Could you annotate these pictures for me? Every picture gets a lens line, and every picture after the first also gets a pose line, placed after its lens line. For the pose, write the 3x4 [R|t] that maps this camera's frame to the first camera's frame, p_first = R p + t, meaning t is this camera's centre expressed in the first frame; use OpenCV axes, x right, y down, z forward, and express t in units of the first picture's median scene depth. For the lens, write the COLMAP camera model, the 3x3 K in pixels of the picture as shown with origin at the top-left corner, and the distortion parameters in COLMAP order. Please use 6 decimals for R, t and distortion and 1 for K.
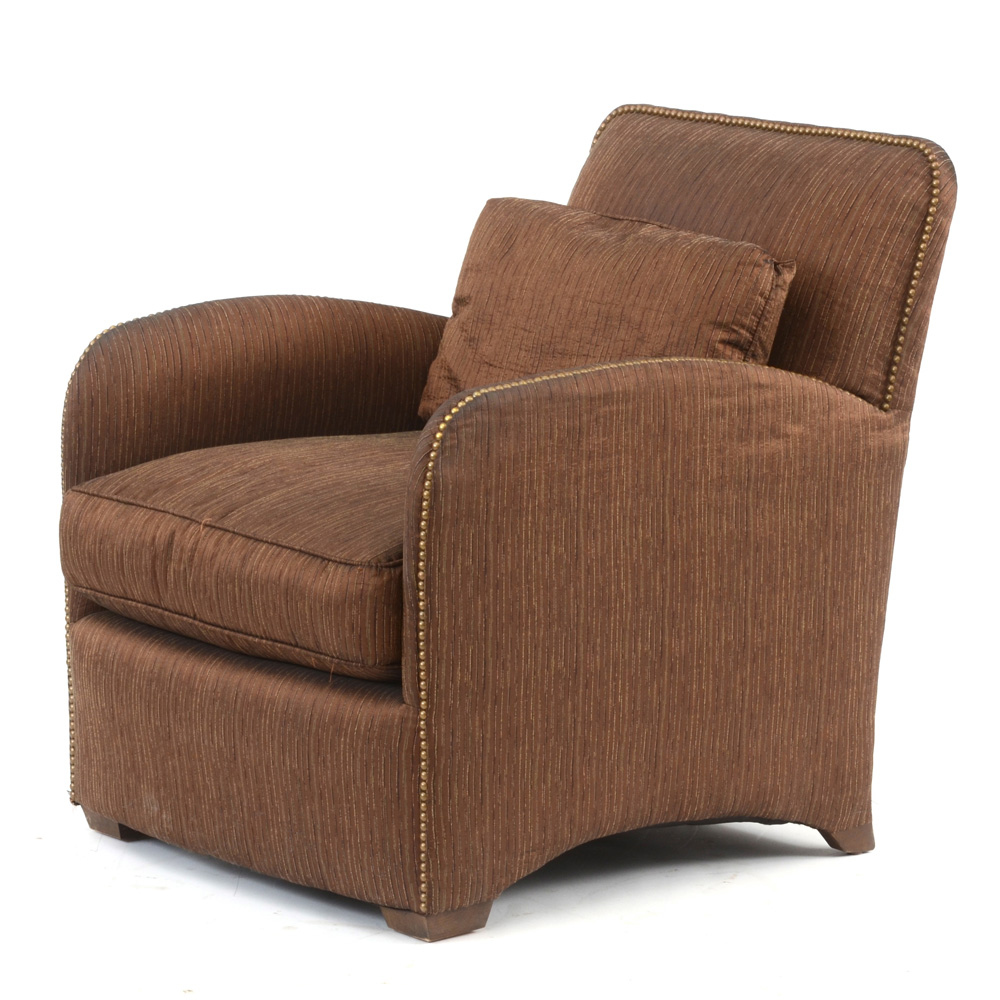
lens RADIAL K [[4785.0, 0, 549.7], [0, 4785.0, 555.3], [0, 0, 1]] dist [0.453948, 0.000000]
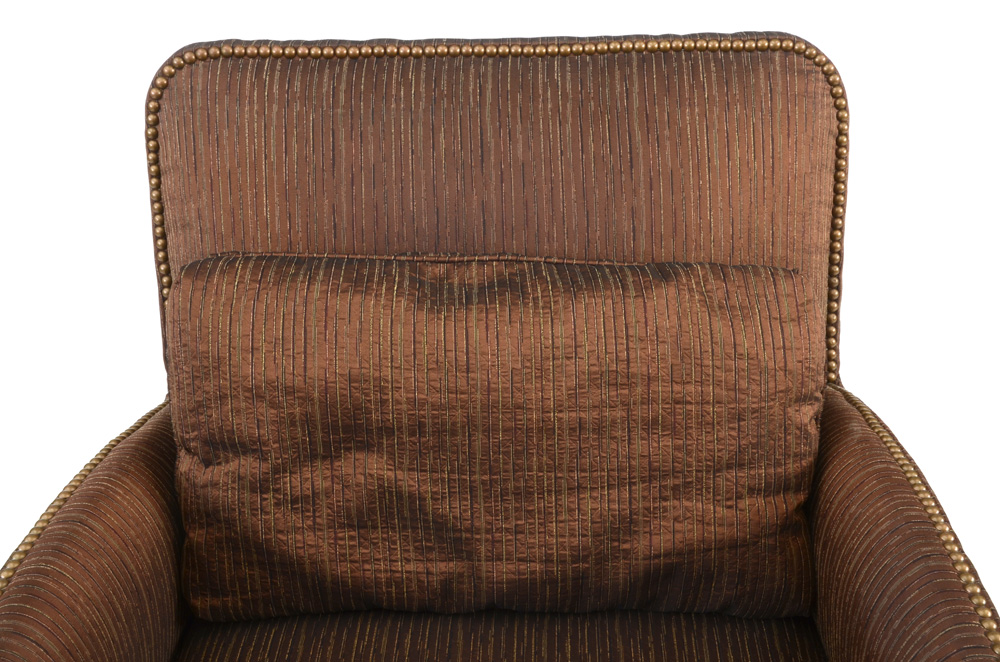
lens RADIAL K [[1540.1, 0, 494.0], [0, 1540.1, 359.7], [0, 0, 1]] dist [0.210397, 0.000000]
pose [[0.632432, -0.413767, 0.654848, -0.136712], [0.165444, 0.898029, 0.407642, -0.150698], [-0.756742, -0.149465, 0.636398, 0.880154]]
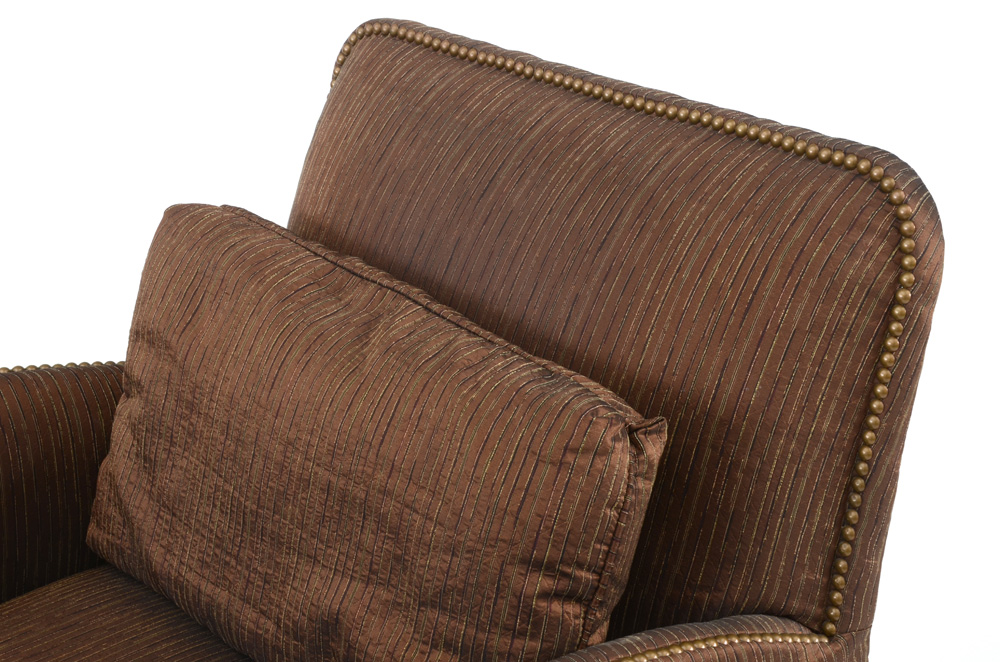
lens RADIAL K [[1921.9, 0, 507.8], [0, 1921.9, 334.3], [0, 0, 1]] dist [0.298843, 0.000000]
pose [[0.997923, -0.063382, 0.011503, 0.030805], [0.058822, 0.969385, 0.238397, -0.124515], [-0.026261, -0.237225, 0.971100, 0.783001]]
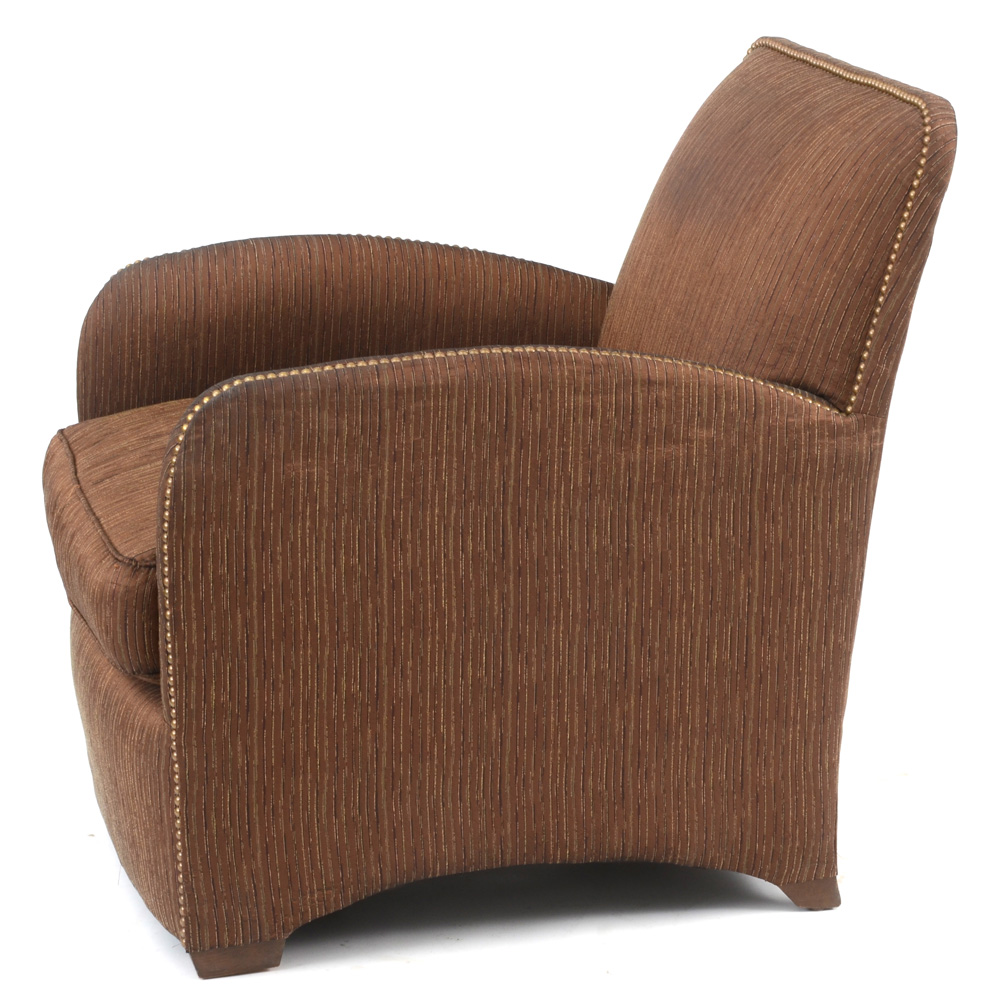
lens RADIAL K [[3463.6, 0, 550.9], [0, 3463.6, 525.5], [0, 0, 1]] dist [0.429600, 0.000000]
pose [[0.904617, 0.087691, -0.417108, 0.285363], [-0.056484, 0.994640, 0.086608, -0.061595], [0.422467, -0.054787, 0.904721, 0.411346]]
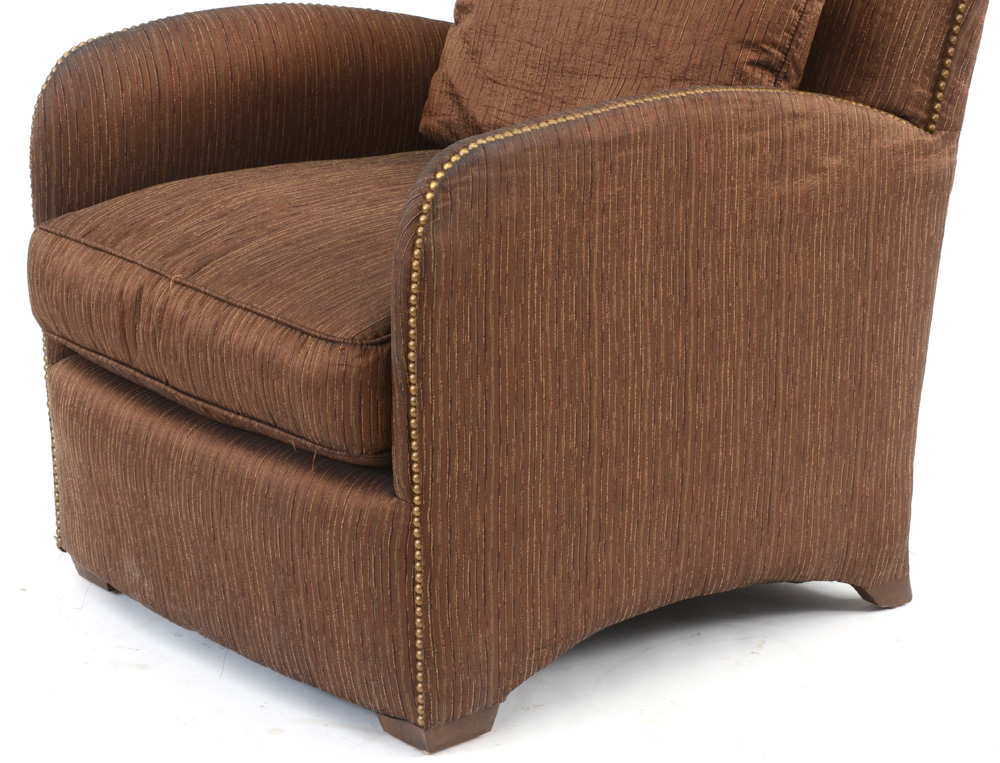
lens RADIAL K [[3074.3, 0, 492.6], [0, 3074.3, 410.6], [0, 0, 1]] dist [0.636180, 0.000000]
pose [[0.999671, -0.008328, -0.024260, 0.001355], [0.011015, 0.993555, 0.112819, -0.045591], [0.023164, -0.113049, 0.993319, 0.409188]]
